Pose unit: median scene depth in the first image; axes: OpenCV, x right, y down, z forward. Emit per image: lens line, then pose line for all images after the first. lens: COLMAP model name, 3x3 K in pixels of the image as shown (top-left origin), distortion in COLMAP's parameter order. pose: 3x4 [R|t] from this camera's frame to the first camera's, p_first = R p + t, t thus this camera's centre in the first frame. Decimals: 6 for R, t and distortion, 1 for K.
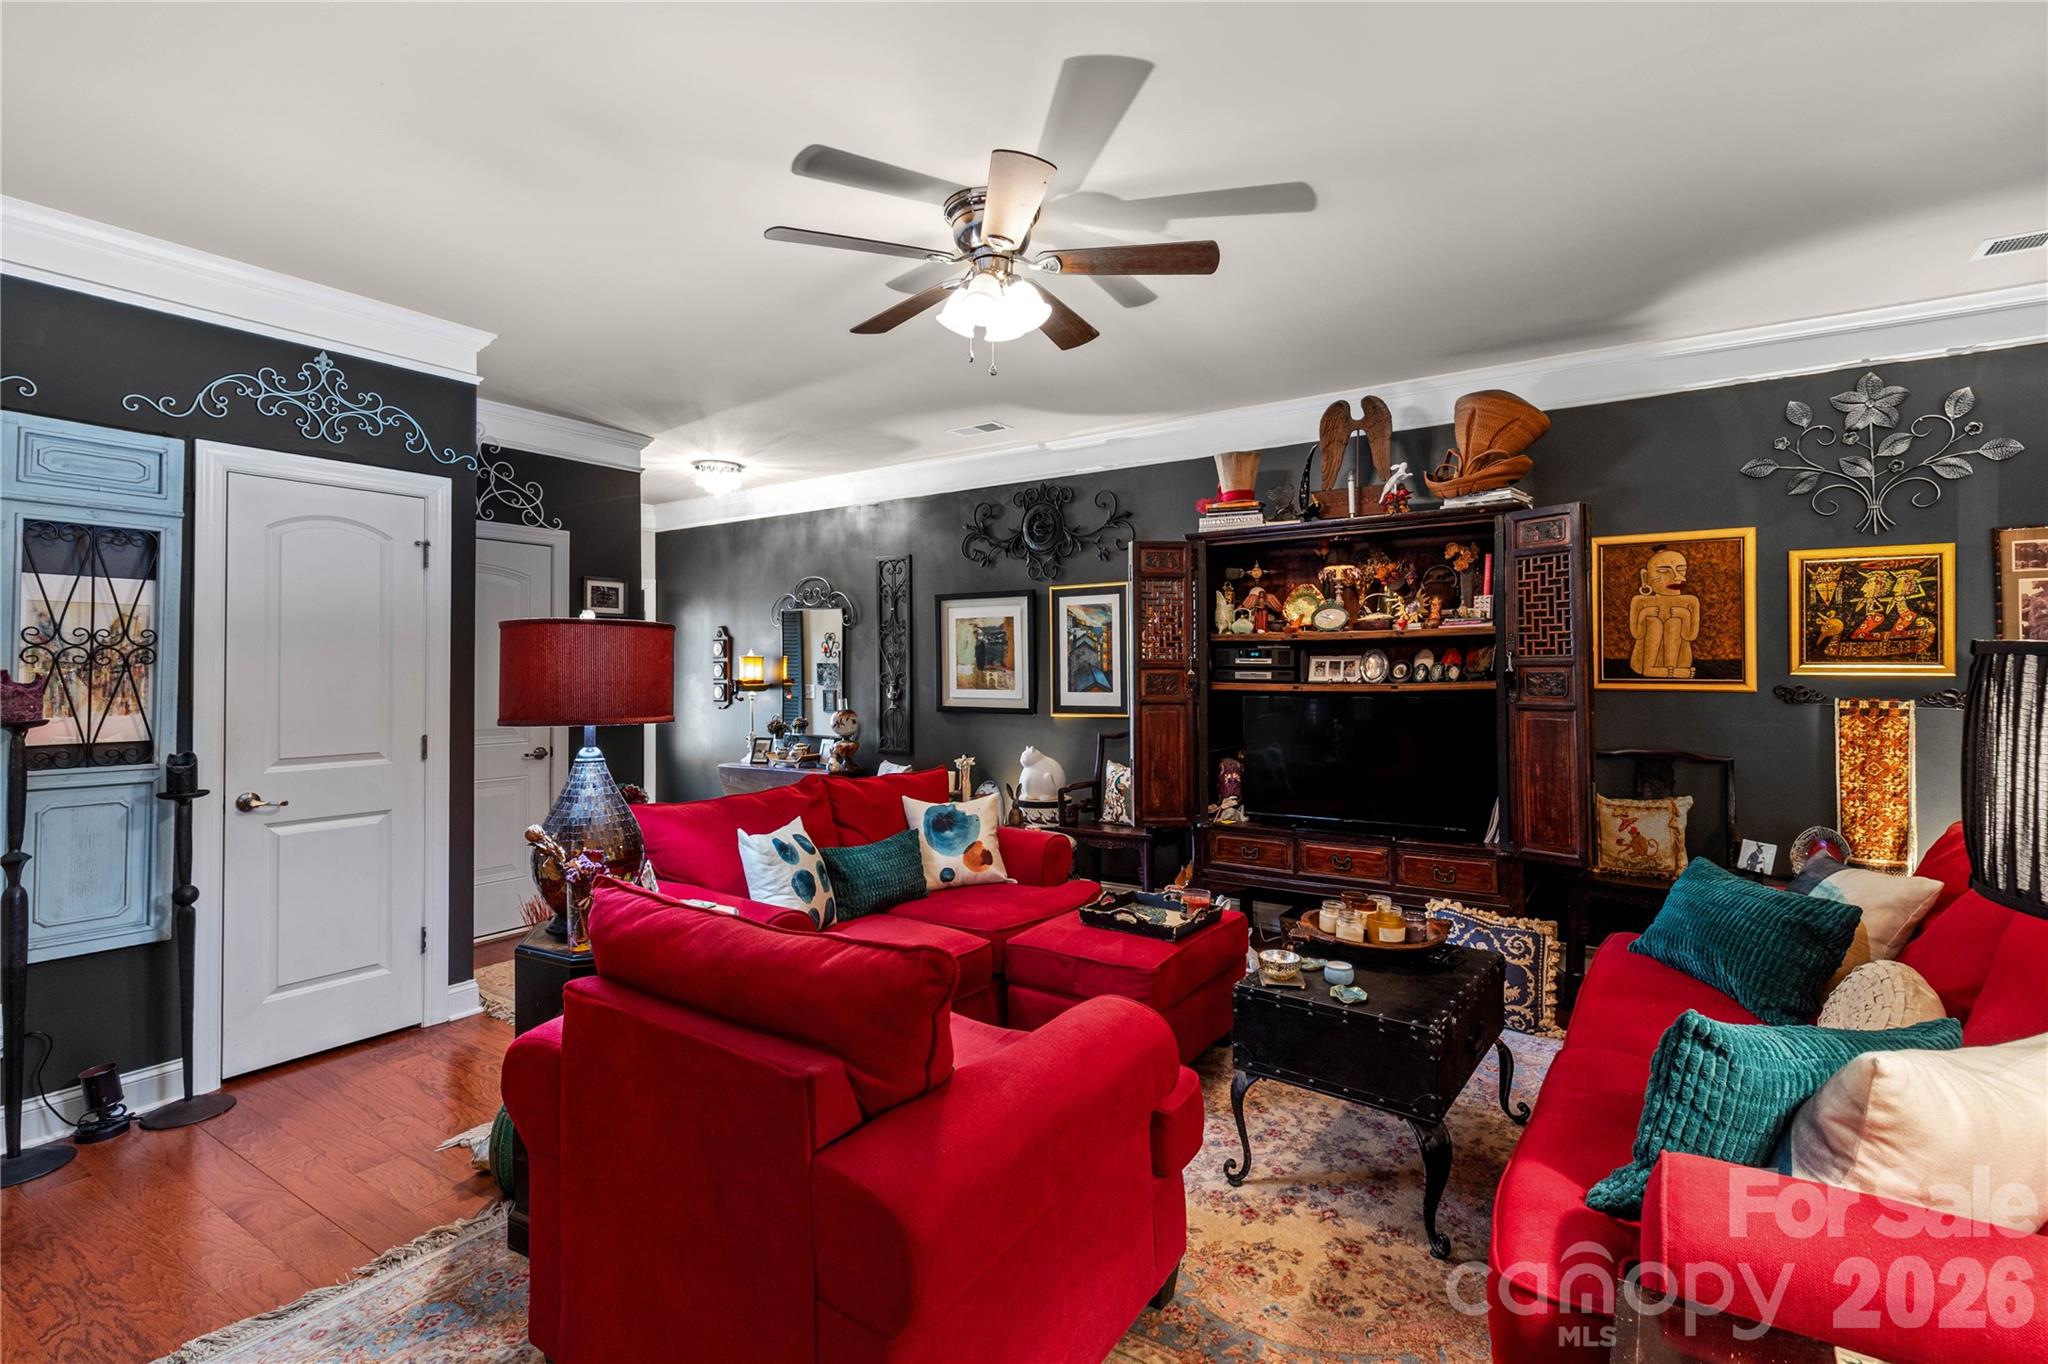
lens RADIAL K [[936.5, 0, 1007.2], [0, 936.5, 657.9], [0, 0, 1]] dist [0.007589, -0.001833]
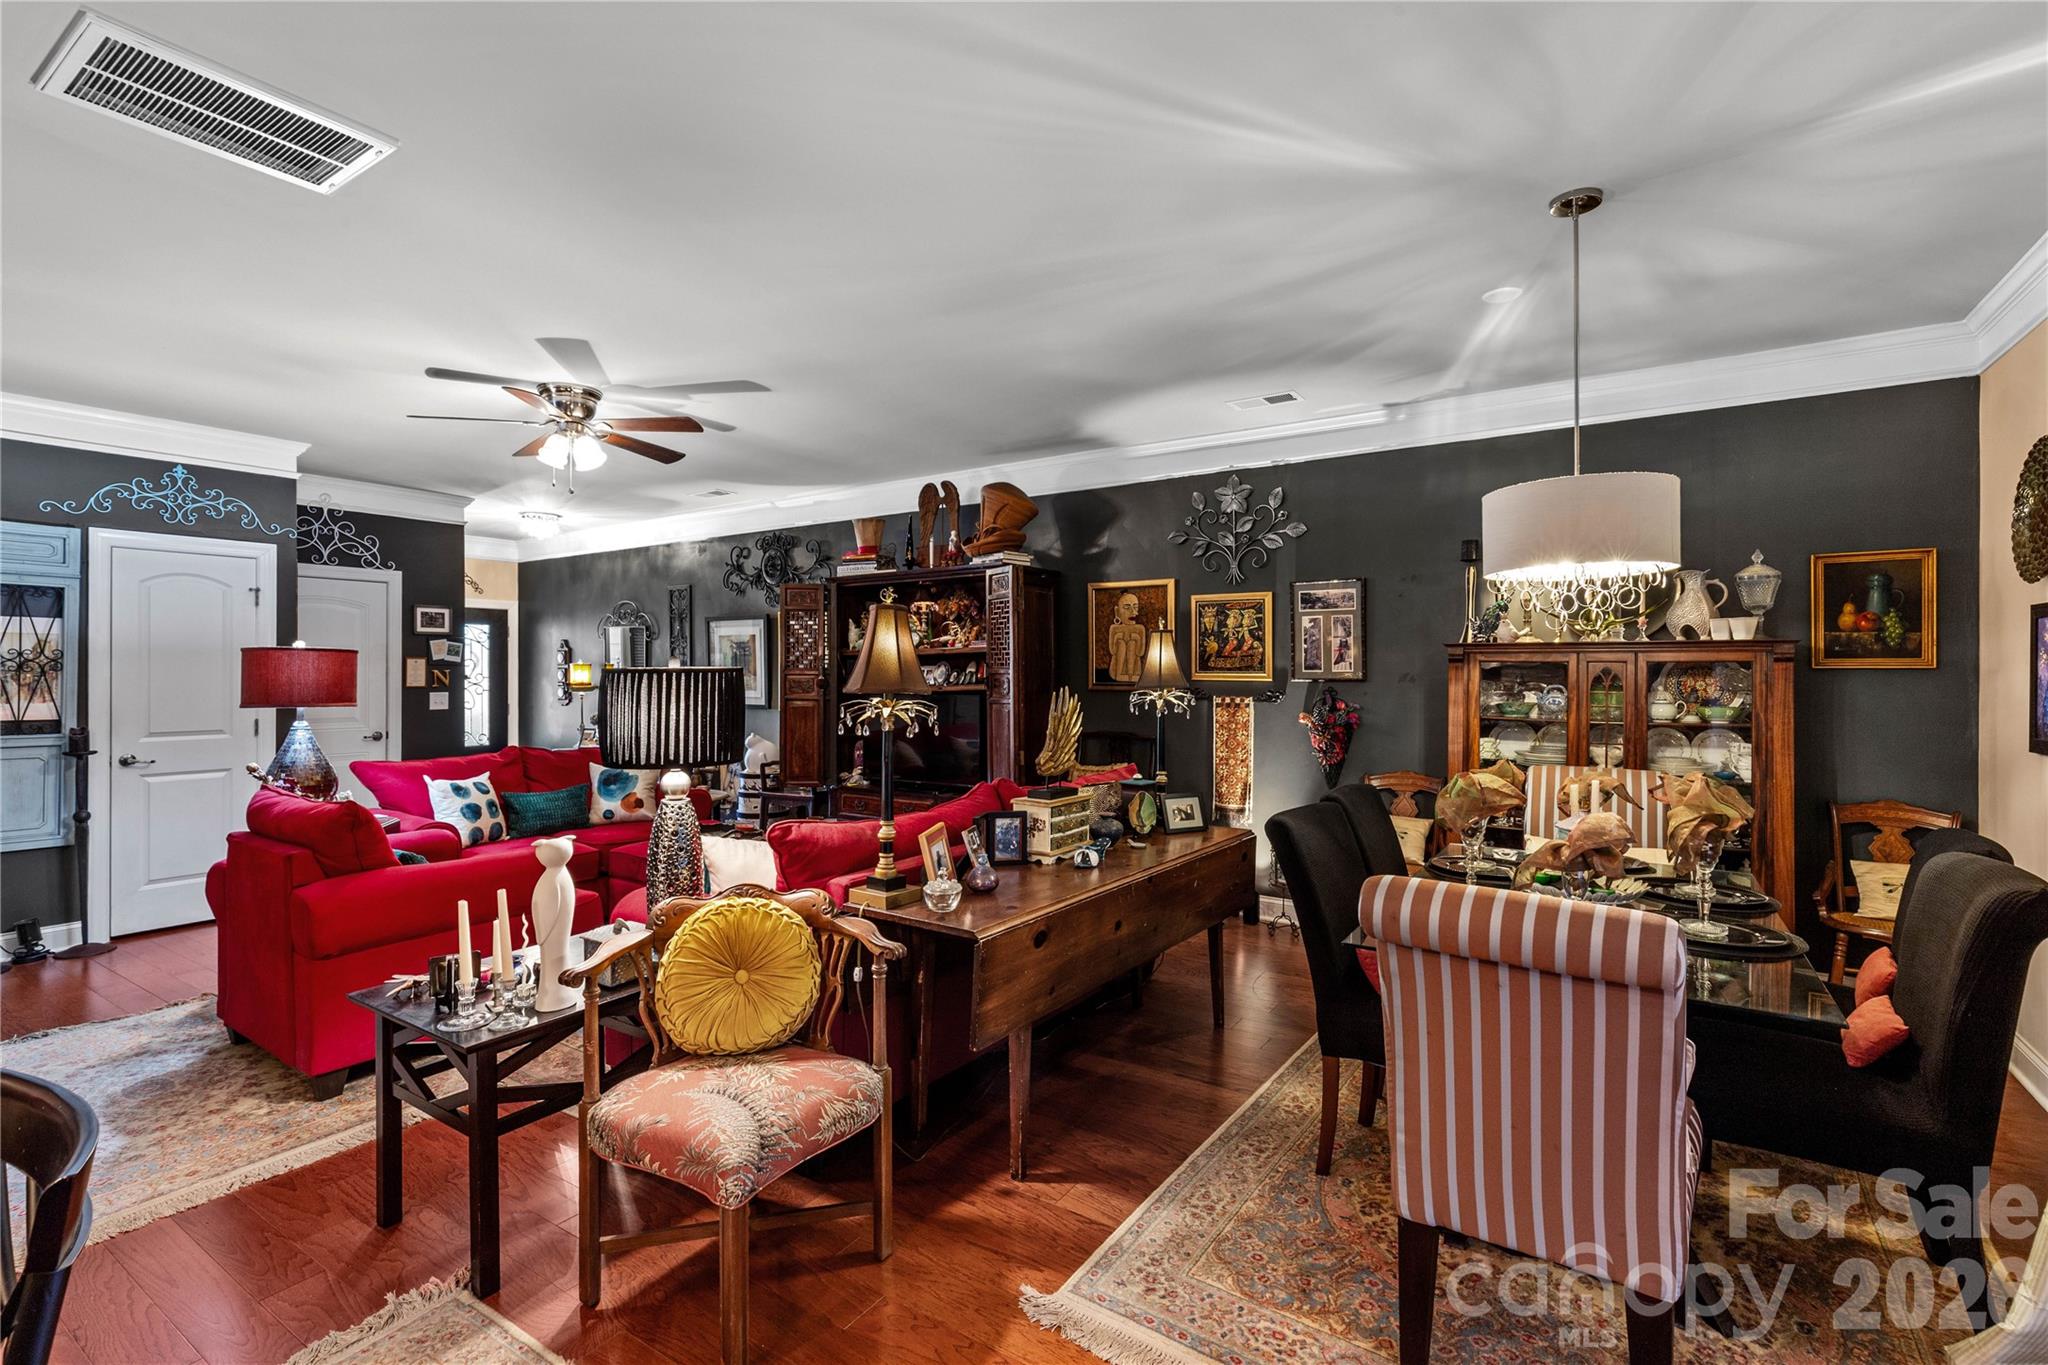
lens RADIAL K [[936.5, 0, 1002.2], [0, 936.5, 672.9], [0, 0, 1]] dist [0.007589, -0.001833]
pose [[0.999949, 0.001761, -0.009991, 0.578304], [-0.001647, 0.999934, 0.011339, -0.009587], [0.010010, -0.011322, 0.999886, -0.475568]]
